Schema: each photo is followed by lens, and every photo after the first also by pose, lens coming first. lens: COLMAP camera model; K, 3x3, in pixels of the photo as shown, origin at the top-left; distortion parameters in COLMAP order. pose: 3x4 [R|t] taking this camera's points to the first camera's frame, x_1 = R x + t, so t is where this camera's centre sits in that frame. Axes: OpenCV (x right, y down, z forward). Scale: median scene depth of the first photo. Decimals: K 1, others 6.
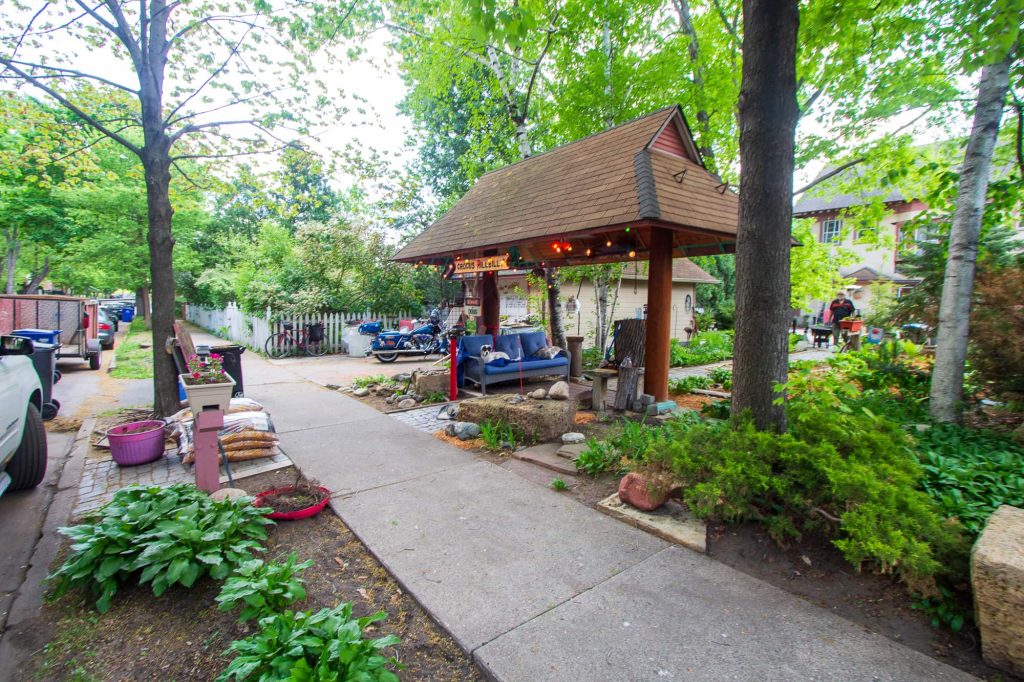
lens RADIAL K [[517.9, 0, 512.0], [0, 517.9, 341.0], [0, 0, 1]] dist [-0.000741, 0.000084]
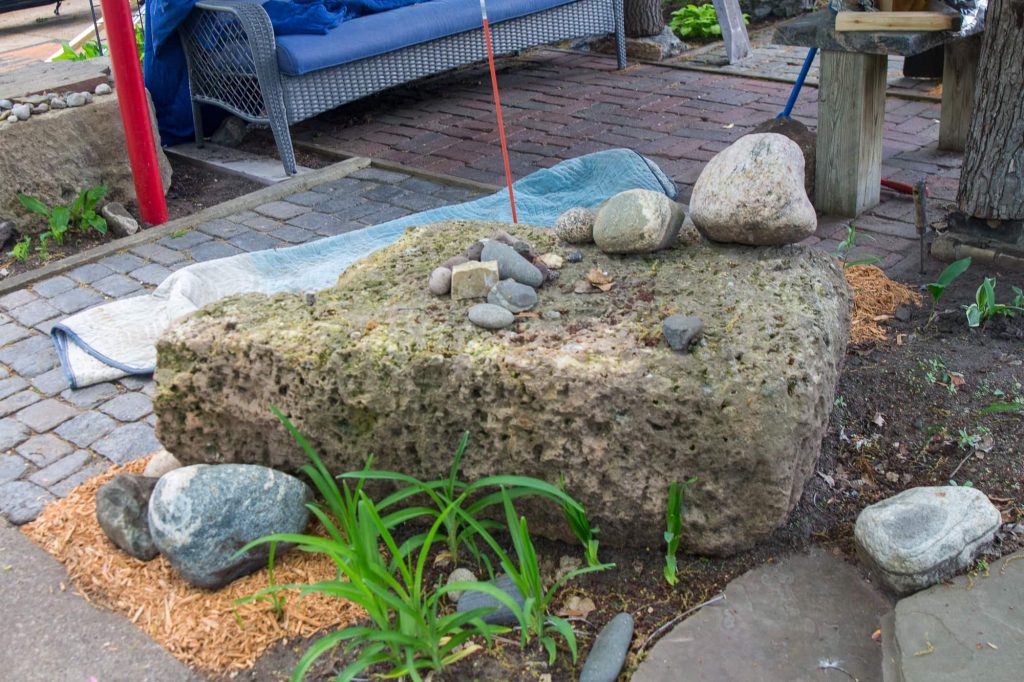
lens RADIAL K [[1121.6, 0, 512.0], [0, 1121.6, 341.0], [0, 0, 1]] dist [-0.137432, 0.010259]
pose [[0.984079, -0.138632, 0.111216, -0.030967], [0.088646, 0.925223, 0.368923, 0.003685], [-0.154044, -0.353191, 0.922782, 0.685105]]
